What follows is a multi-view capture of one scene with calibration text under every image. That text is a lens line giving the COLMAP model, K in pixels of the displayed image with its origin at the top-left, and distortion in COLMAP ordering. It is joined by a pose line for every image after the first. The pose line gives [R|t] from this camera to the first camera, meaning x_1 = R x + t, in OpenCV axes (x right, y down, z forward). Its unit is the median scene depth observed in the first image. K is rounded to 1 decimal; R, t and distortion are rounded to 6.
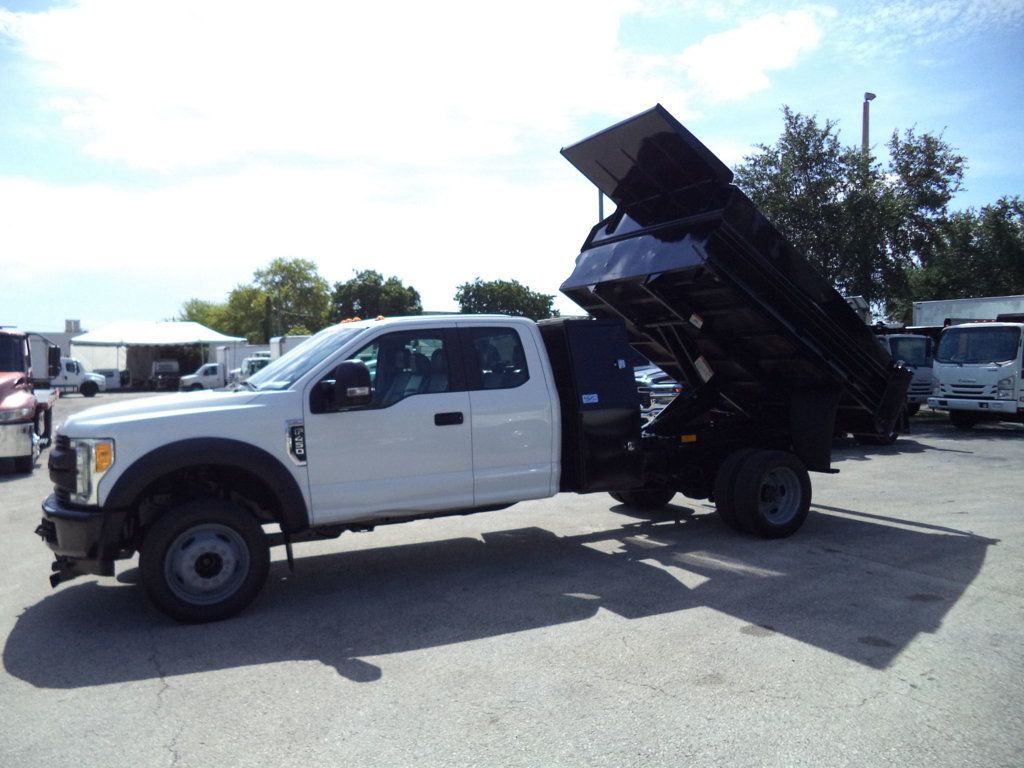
lens RADIAL K [[834.9, 0, 515.4], [0, 834.9, 384.4], [0, 0, 1]] dist [-0.025681, -0.004580]
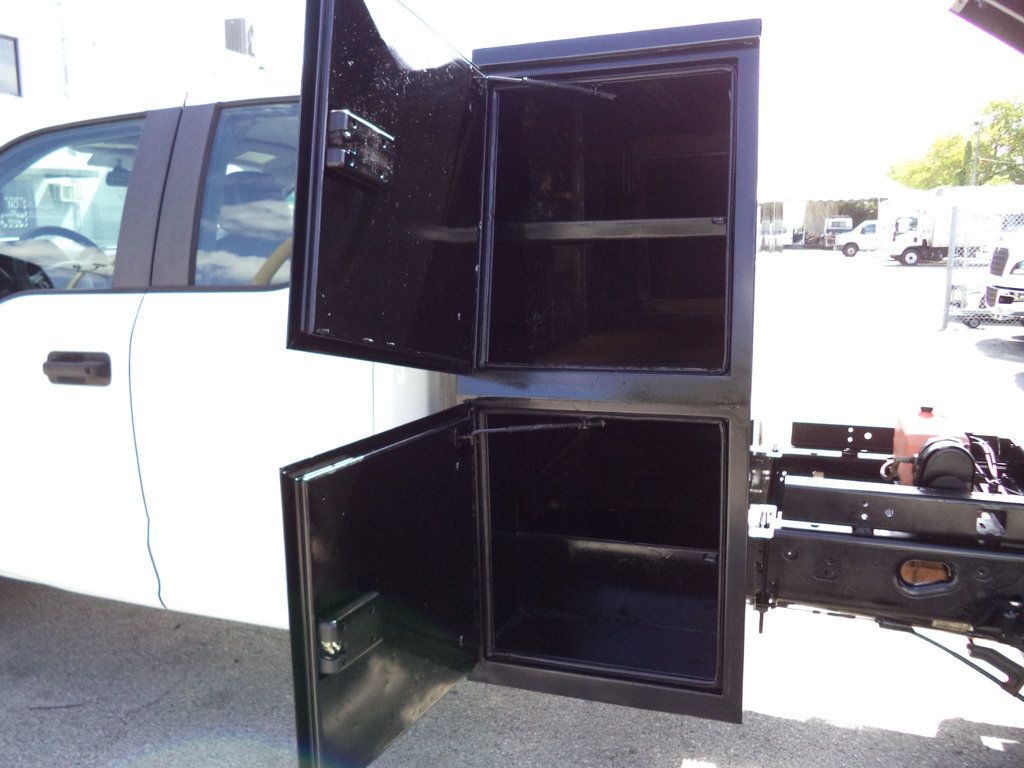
lens RADIAL K [[834.9, 0, 535.0], [0, 834.9, 387.7], [0, 0, 1]] dist [-0.025681, -0.004580]
pose [[0.696419, 0.154049, -0.700906, 0.038394], [-0.031818, 0.982356, 0.184294, -0.002302], [0.716930, -0.106045, 0.689033, 0.162440]]
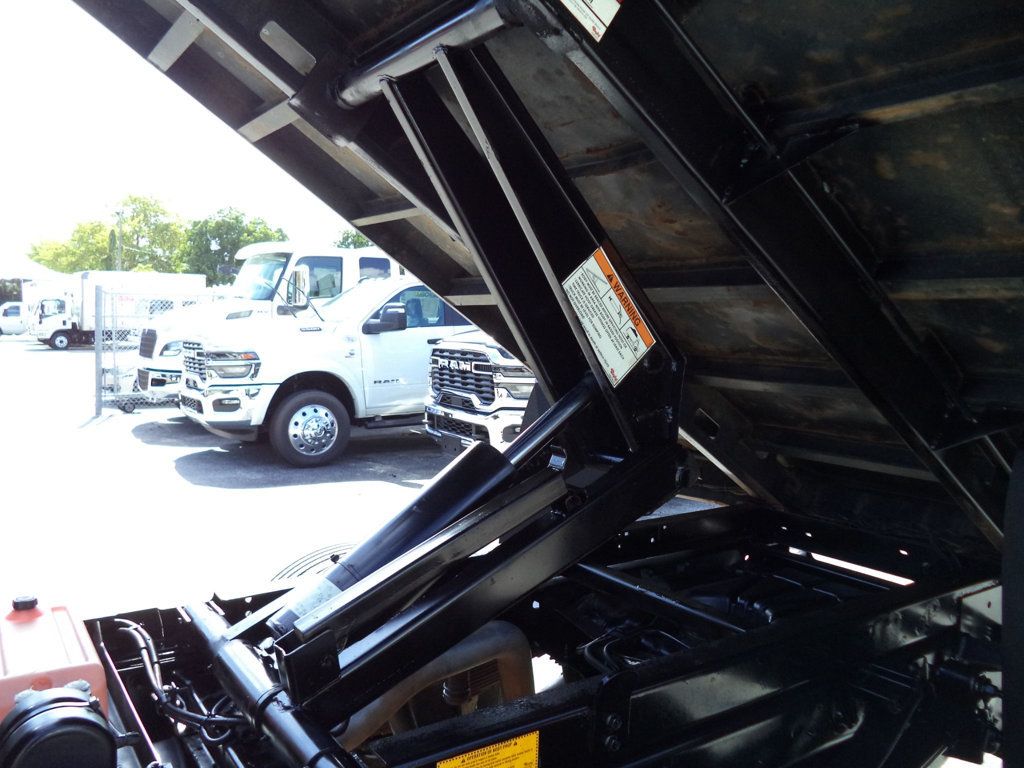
lens RADIAL K [[834.9, 0, 512.3], [0, 834.9, 381.1], [0, 0, 1]] dist [-0.025681, -0.004580]
pose [[0.992112, 0.039513, 0.118966, 0.037248], [-0.044502, 0.998225, 0.039576, -0.002151], [-0.117191, -0.044558, 0.992109, 0.166743]]
